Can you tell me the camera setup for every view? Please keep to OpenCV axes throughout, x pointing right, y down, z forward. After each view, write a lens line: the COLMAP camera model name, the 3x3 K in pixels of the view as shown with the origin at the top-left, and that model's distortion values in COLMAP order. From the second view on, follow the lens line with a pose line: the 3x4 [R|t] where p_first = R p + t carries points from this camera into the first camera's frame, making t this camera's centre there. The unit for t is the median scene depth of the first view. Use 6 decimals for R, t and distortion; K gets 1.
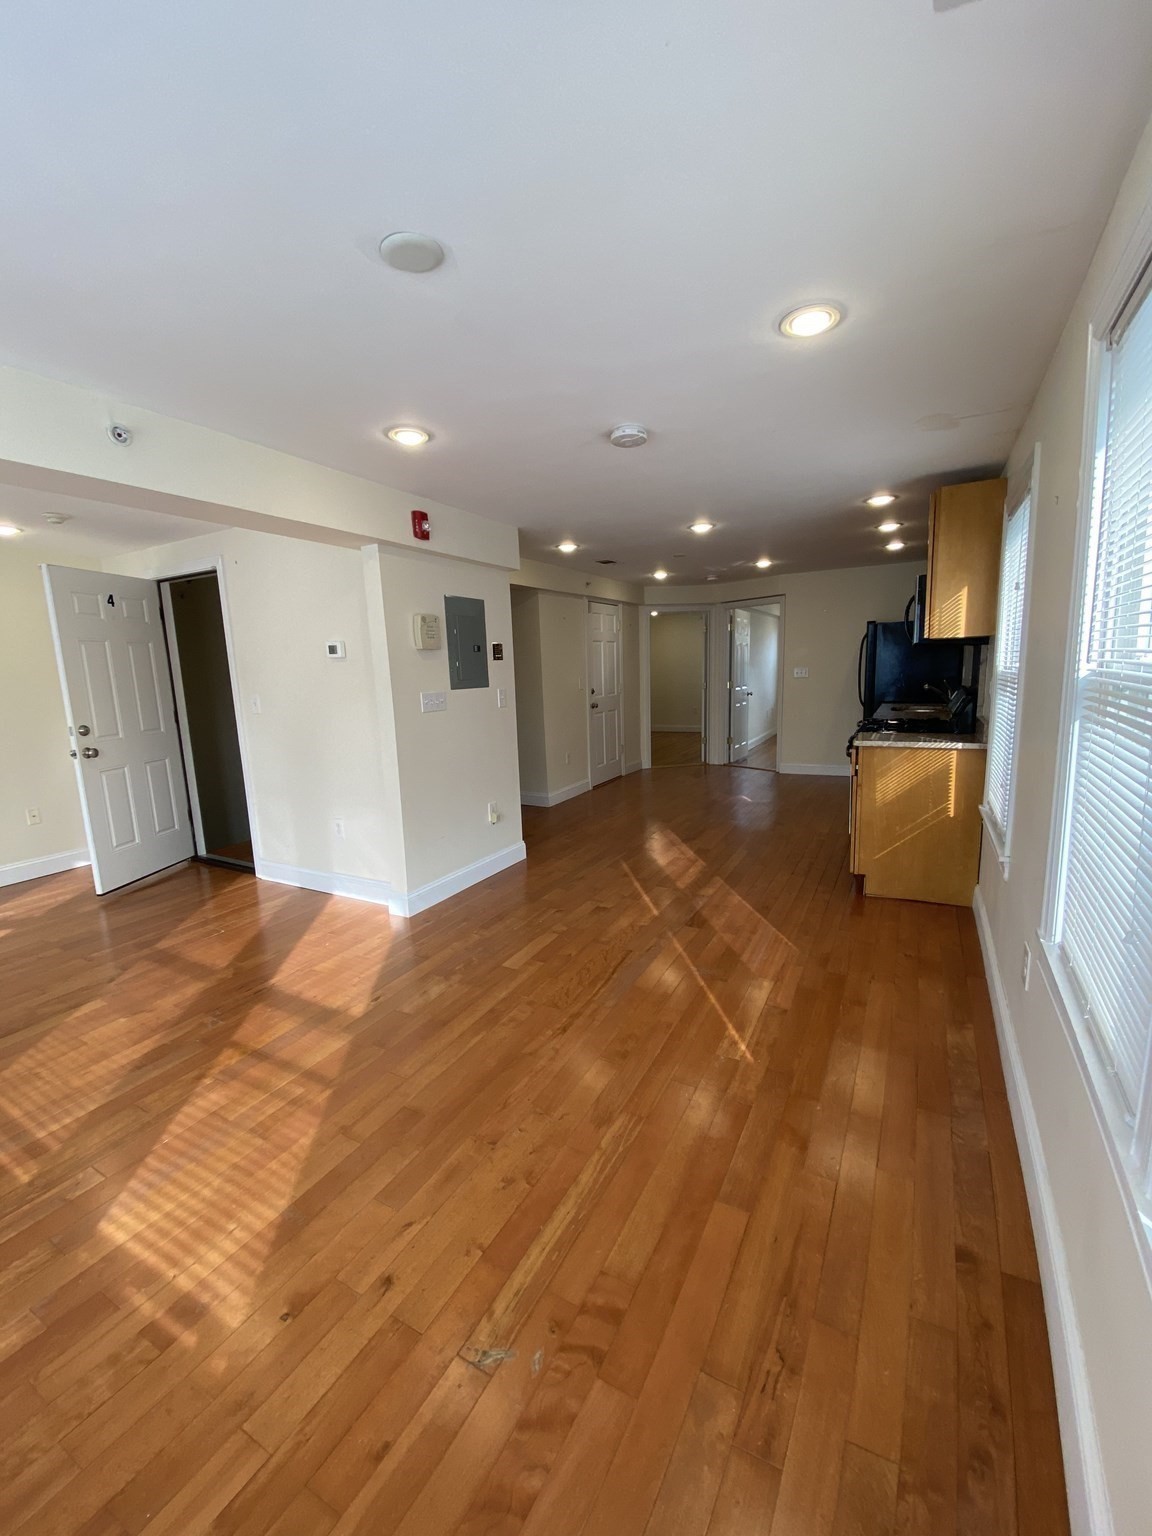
lens RADIAL K [[625.2, 0, 576.0], [0, 625.2, 768.0], [0, 0, 1]] dist [0.034347, -0.026734]
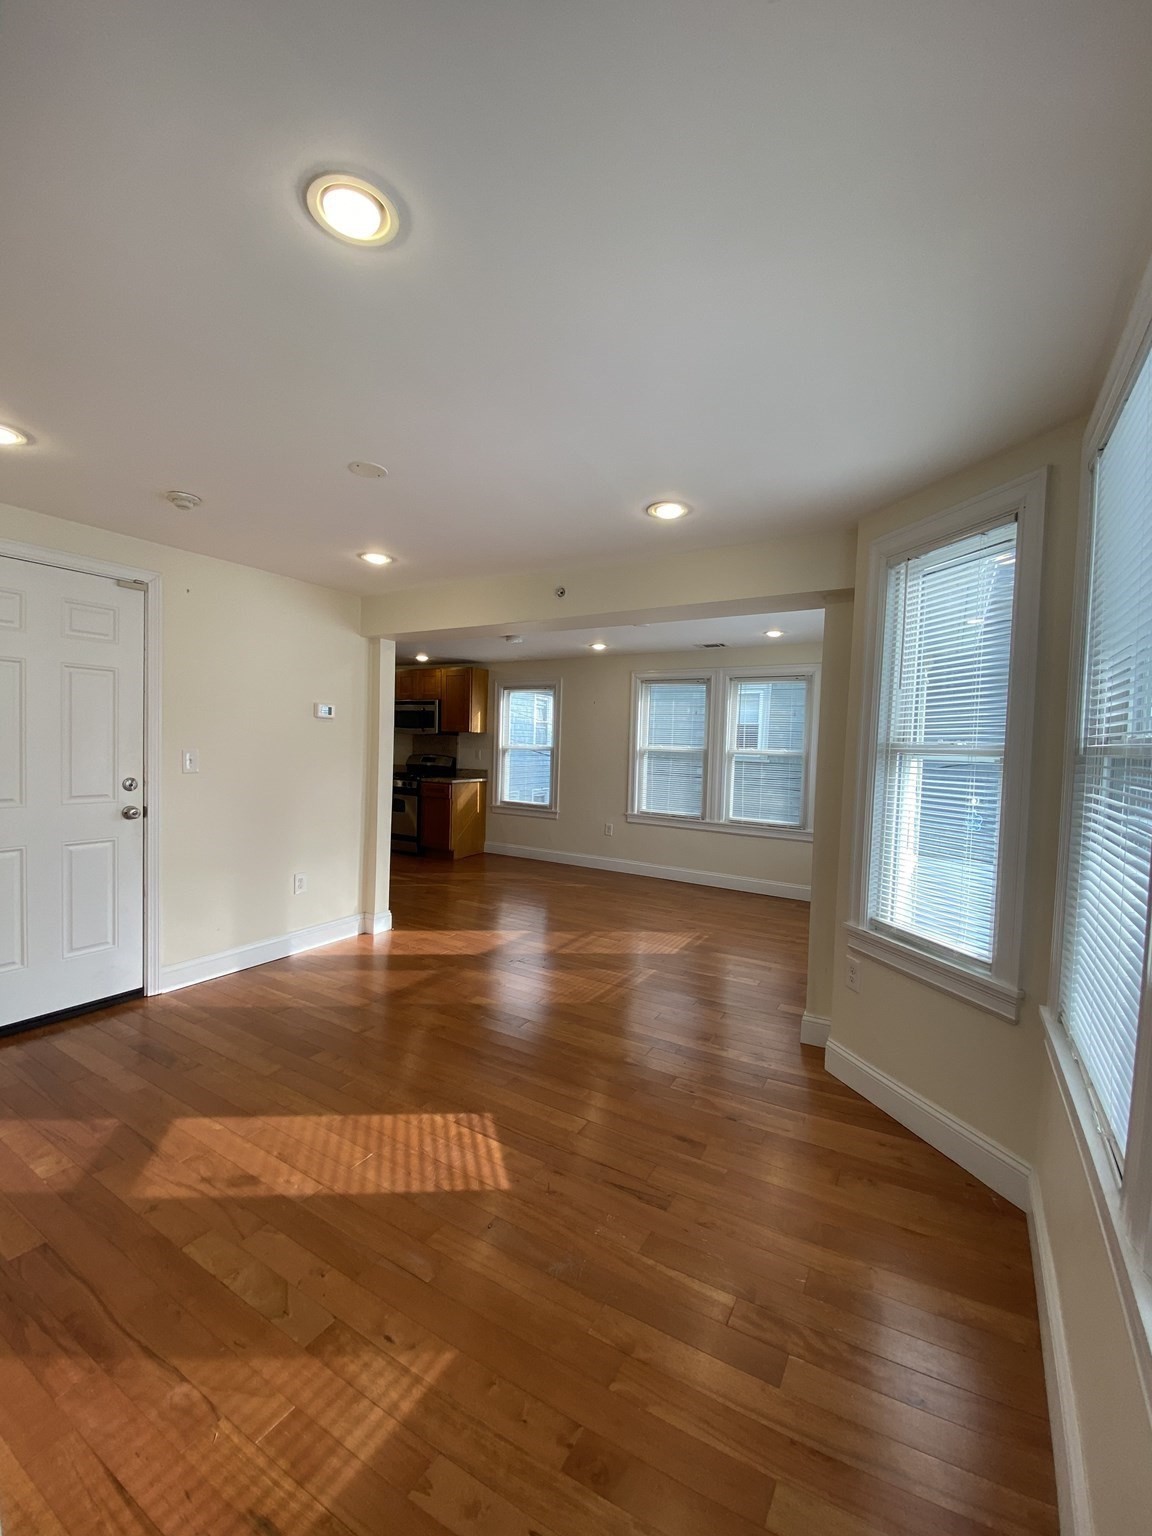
lens RADIAL K [[625.2, 0, 576.0], [0, 625.2, 768.0], [0, 0, 1]] dist [0.034347, -0.026734]
pose [[0.020489, -0.000583, 0.999790, -1.800838], [0.132993, 0.991115, -0.002148, -0.032779], [-0.990905, 0.133010, 0.020385, 0.674101]]
